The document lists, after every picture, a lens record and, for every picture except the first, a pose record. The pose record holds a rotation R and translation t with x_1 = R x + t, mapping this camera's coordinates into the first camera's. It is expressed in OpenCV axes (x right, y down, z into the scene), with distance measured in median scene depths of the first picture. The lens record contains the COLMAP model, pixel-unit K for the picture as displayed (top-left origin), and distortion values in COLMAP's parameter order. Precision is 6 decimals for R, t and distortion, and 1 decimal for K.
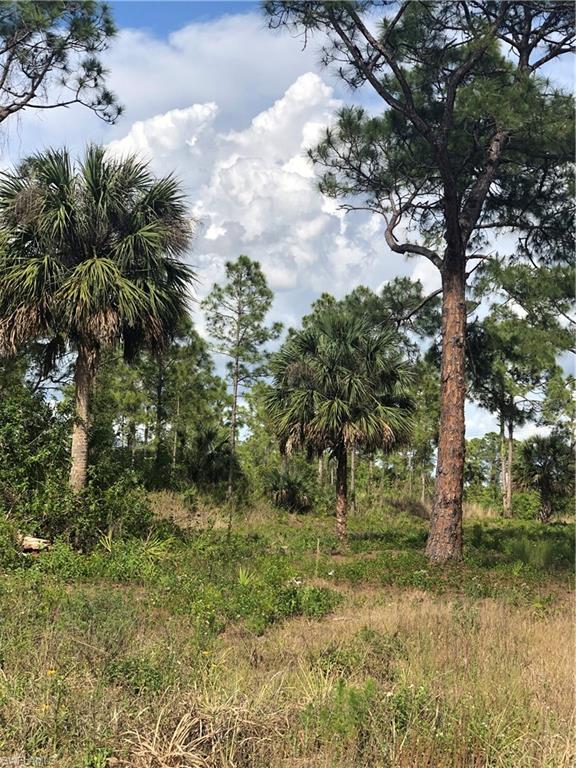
lens RADIAL K [[1148.0, 0, 304.6], [0, 1148.0, 384.6], [0, 0, 1]] dist [0.157338, -0.466206]
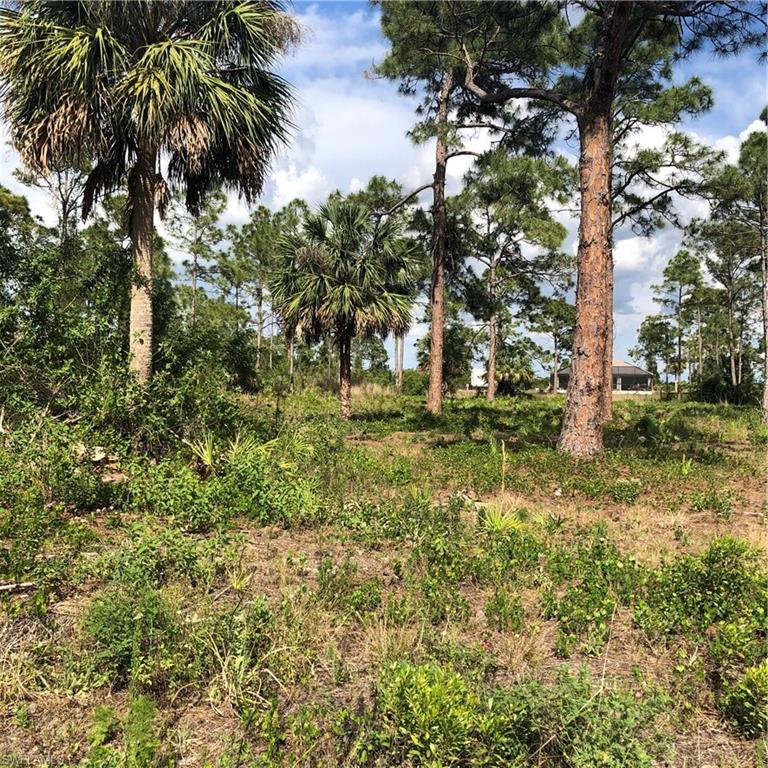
lens RADIAL K [[801.2, 0, 384.0], [0, 801.2, 384.0], [0, 0, 1]] dist [0.010103, -0.039383]
pose [[0.970001, -0.008096, 0.242964, -0.112855], [-0.017560, 0.994501, 0.103246, 0.026877], [-0.242464, -0.104415, 0.964525, 0.312354]]
